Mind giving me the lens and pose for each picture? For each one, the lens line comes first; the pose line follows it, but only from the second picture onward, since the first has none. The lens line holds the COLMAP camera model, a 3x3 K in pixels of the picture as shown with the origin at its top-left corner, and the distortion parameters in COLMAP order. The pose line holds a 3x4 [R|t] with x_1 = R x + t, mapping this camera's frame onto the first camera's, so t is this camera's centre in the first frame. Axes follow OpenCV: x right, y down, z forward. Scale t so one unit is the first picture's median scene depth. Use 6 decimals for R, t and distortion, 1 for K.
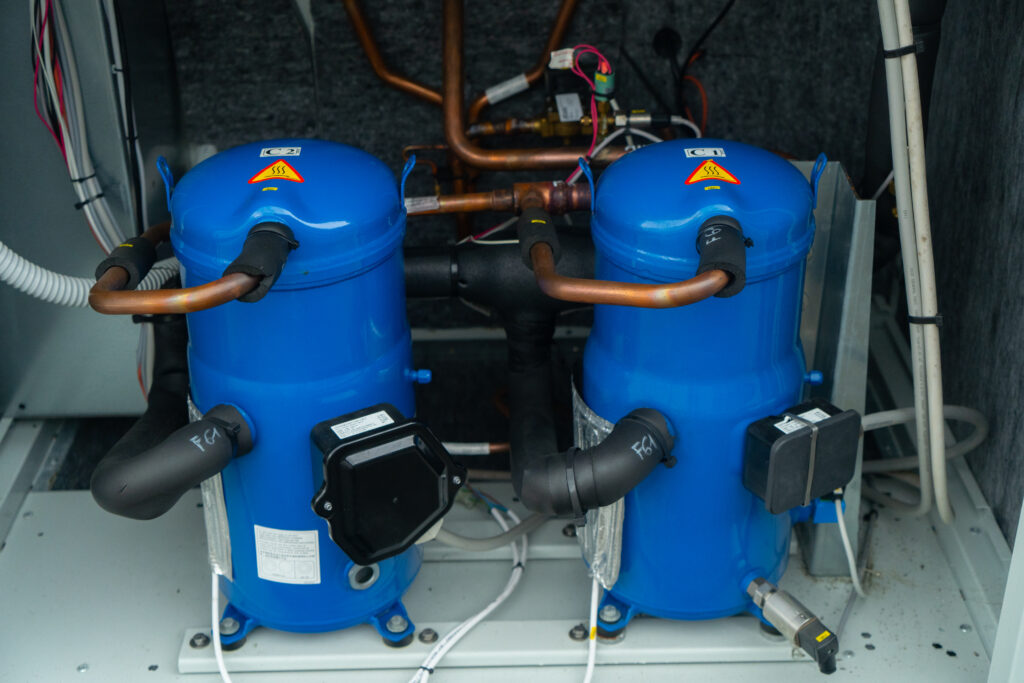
lens RADIAL K [[1476.5, 0, 512.0], [0, 1476.5, 341.5], [0, 0, 1]] dist [0.003538, -0.001644]
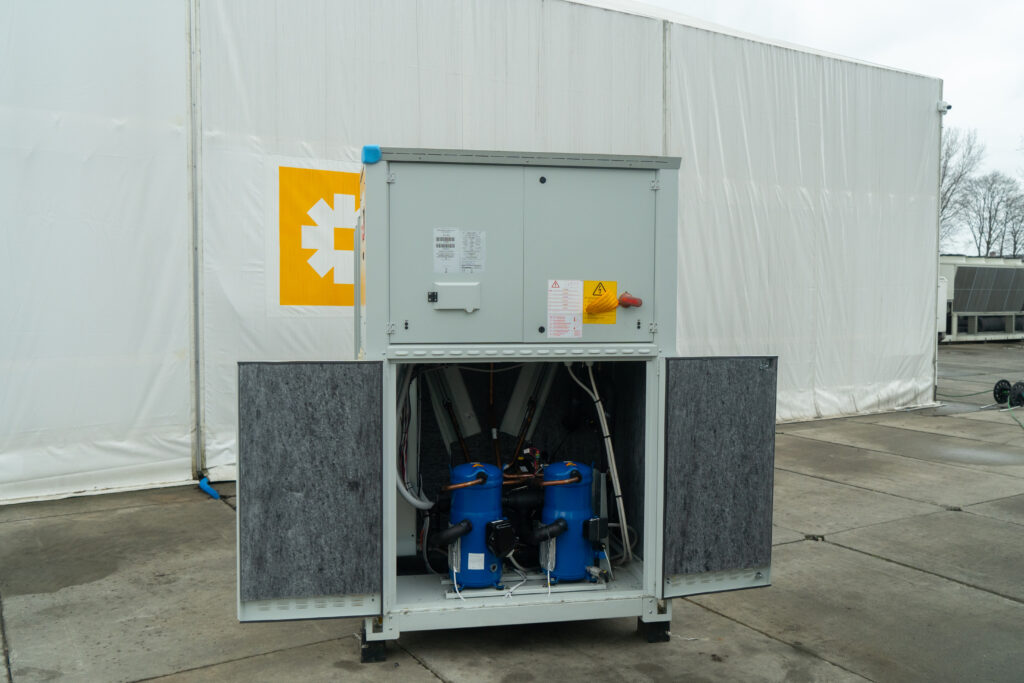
lens RADIAL K [[908.4, 0, 512.0], [0, 908.4, 341.5], [0, 0, 1]] dist [0.002920, -0.000182]
pose [[0.987178, -0.000802, 0.159622, -0.461225], [0.069424, 0.902614, -0.424815, 0.680125], [-0.143736, 0.430449, 0.891097, -1.545068]]
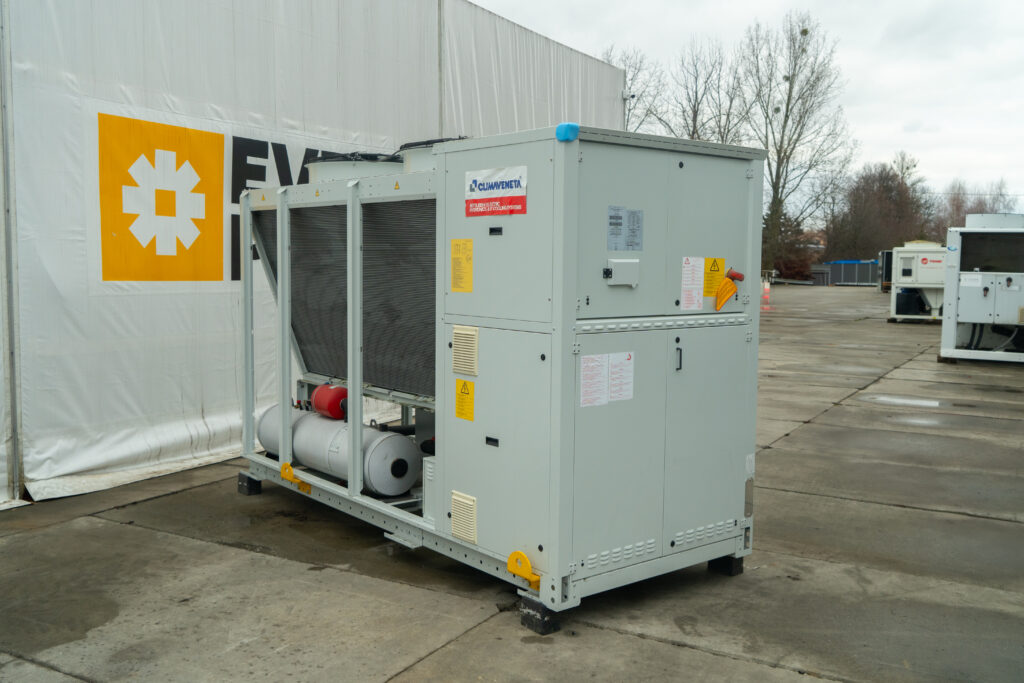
lens RADIAL K [[974.6, 0, 514.1], [0, 974.6, 342.7], [0, 0, 1]] dist [0.006859, 0.006041]
pose [[0.790642, -0.042491, 0.610803, -2.132270], [0.286613, 0.907225, -0.307888, 0.464221], [-0.541053, 0.418493, 0.729469, -1.162240]]
